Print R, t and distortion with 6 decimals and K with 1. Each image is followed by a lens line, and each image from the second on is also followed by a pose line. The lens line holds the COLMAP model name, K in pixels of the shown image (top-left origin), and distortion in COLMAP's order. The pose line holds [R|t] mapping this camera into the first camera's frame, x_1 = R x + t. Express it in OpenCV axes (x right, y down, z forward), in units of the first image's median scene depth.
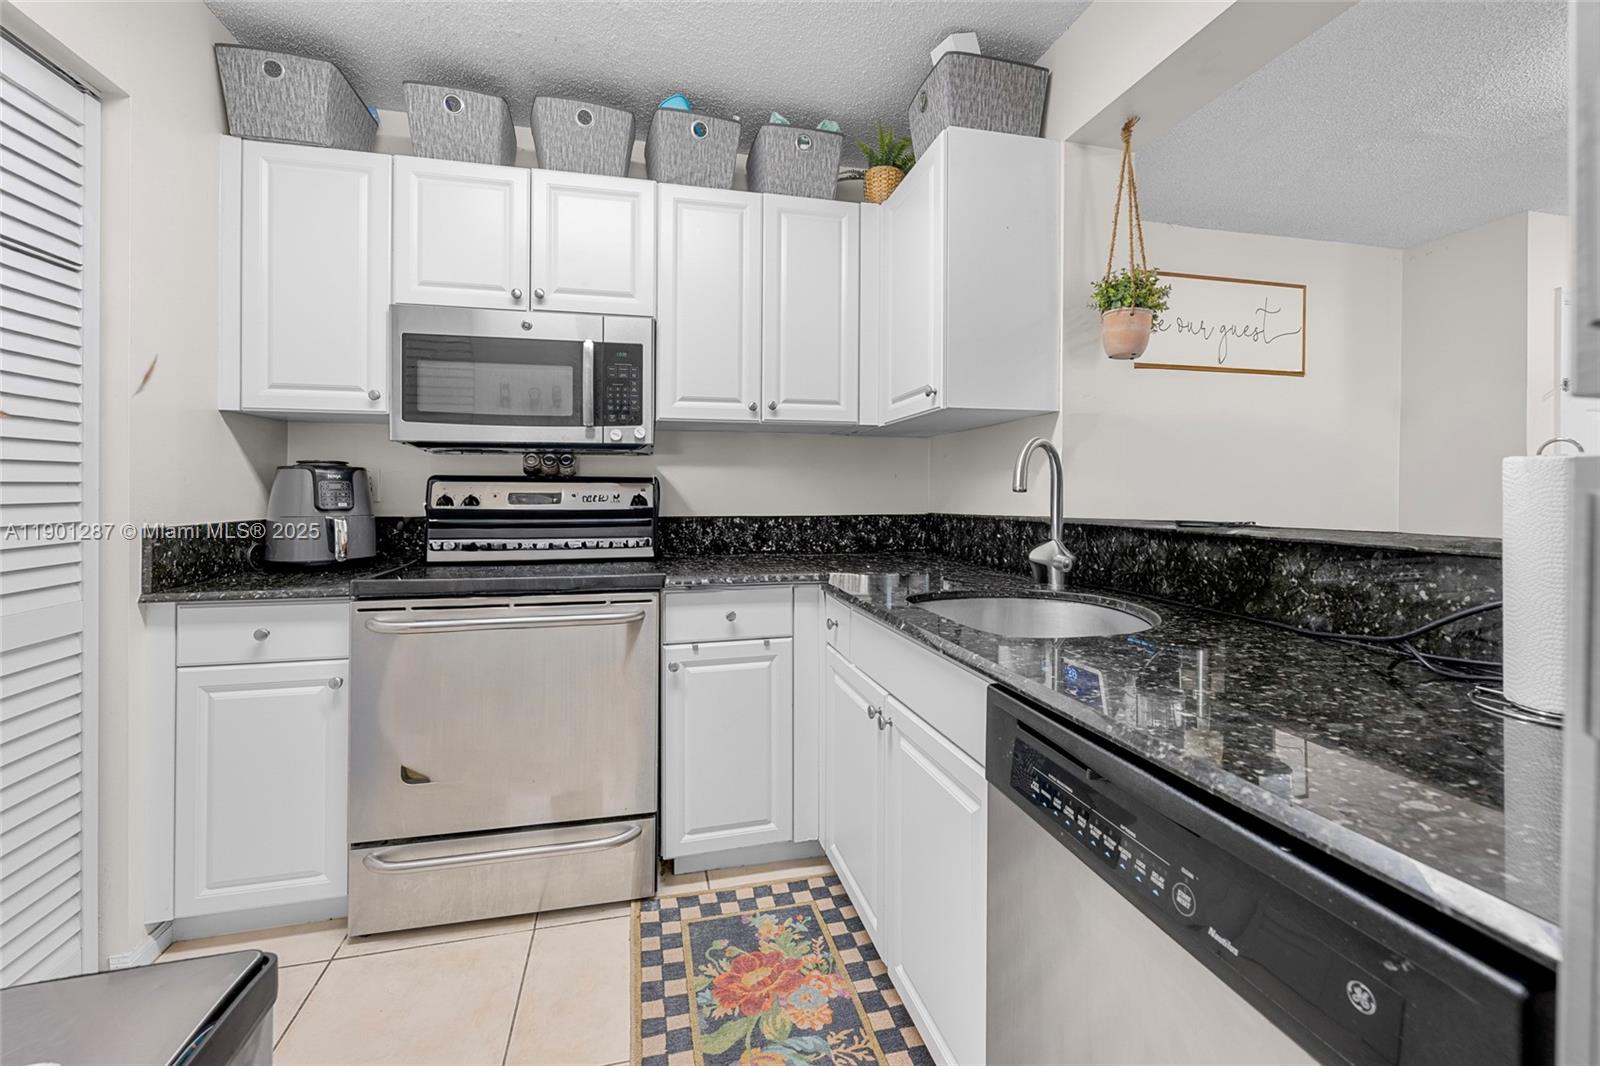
lens RADIAL K [[643.5, 0, 788.3], [0, 643.5, 490.2], [0, 0, 1]] dist [-0.006728, 0.000635]
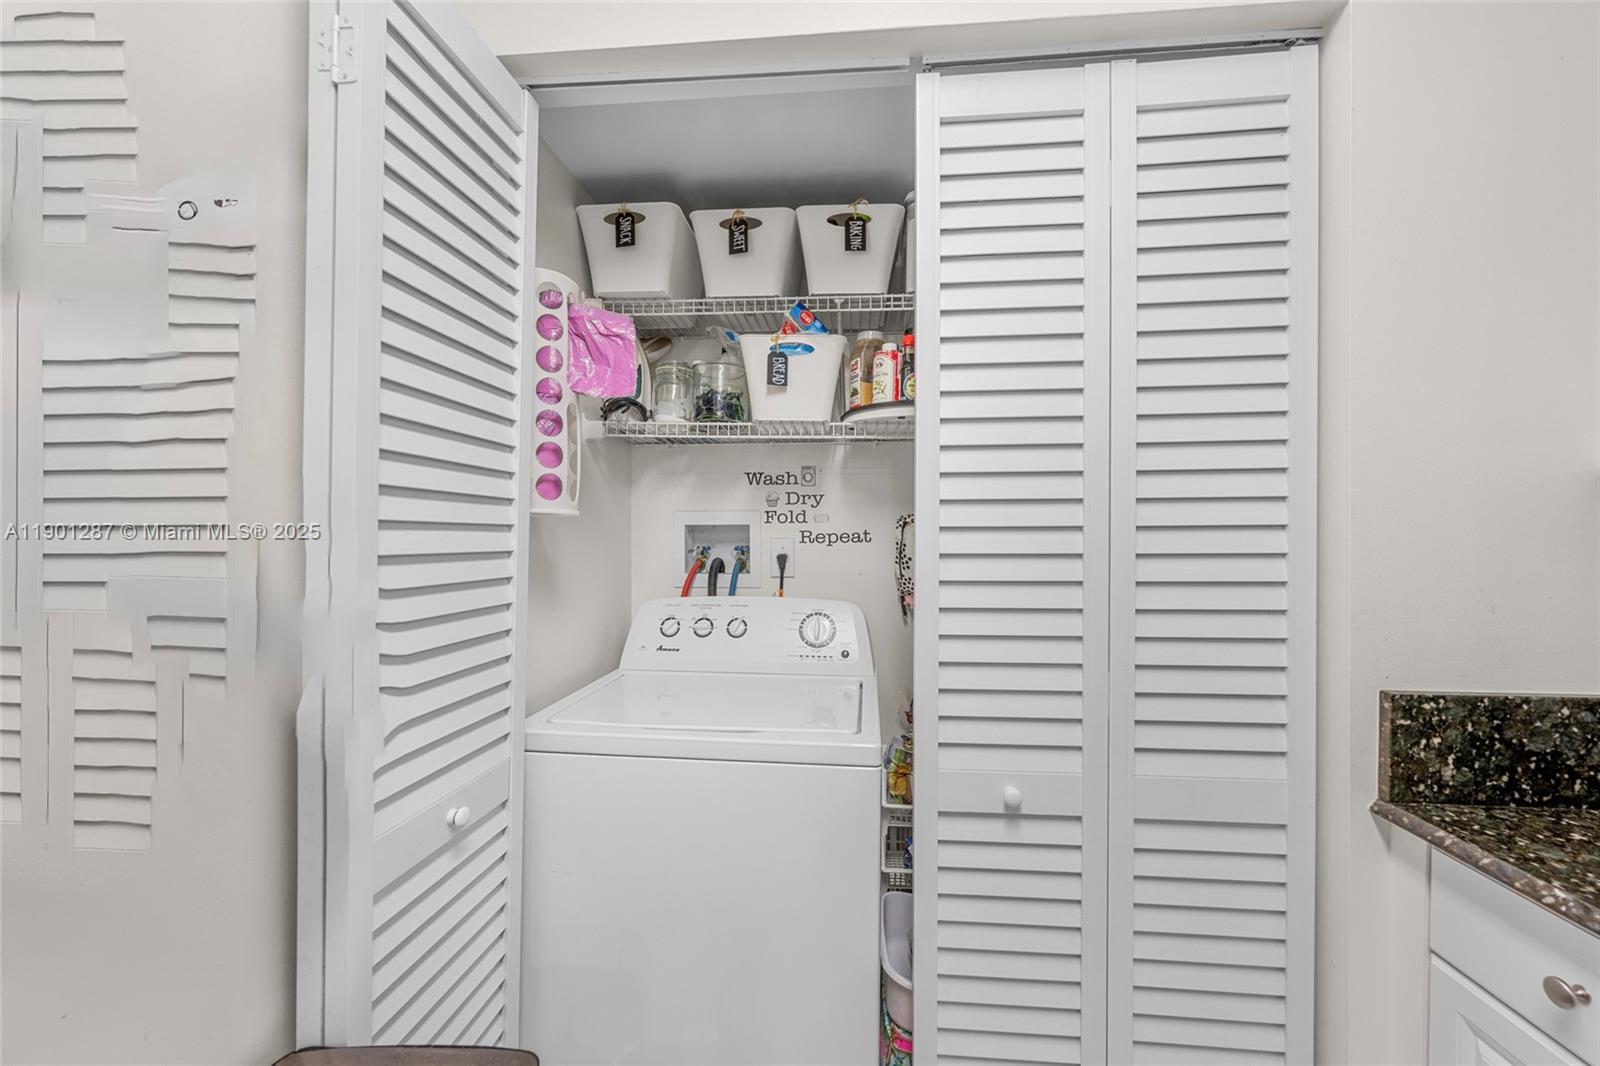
lens RADIAL K [[643.5, 0, 805.7], [0, 643.5, 533.1], [0, 0, 1]] dist [-0.006728, 0.000635]
pose [[-0.322156, -0.004021, -0.946678, -0.254417], [-0.000550, 0.999992, -0.004060, -0.084895], [0.946687, -0.000788, -0.322155, 0.667634]]
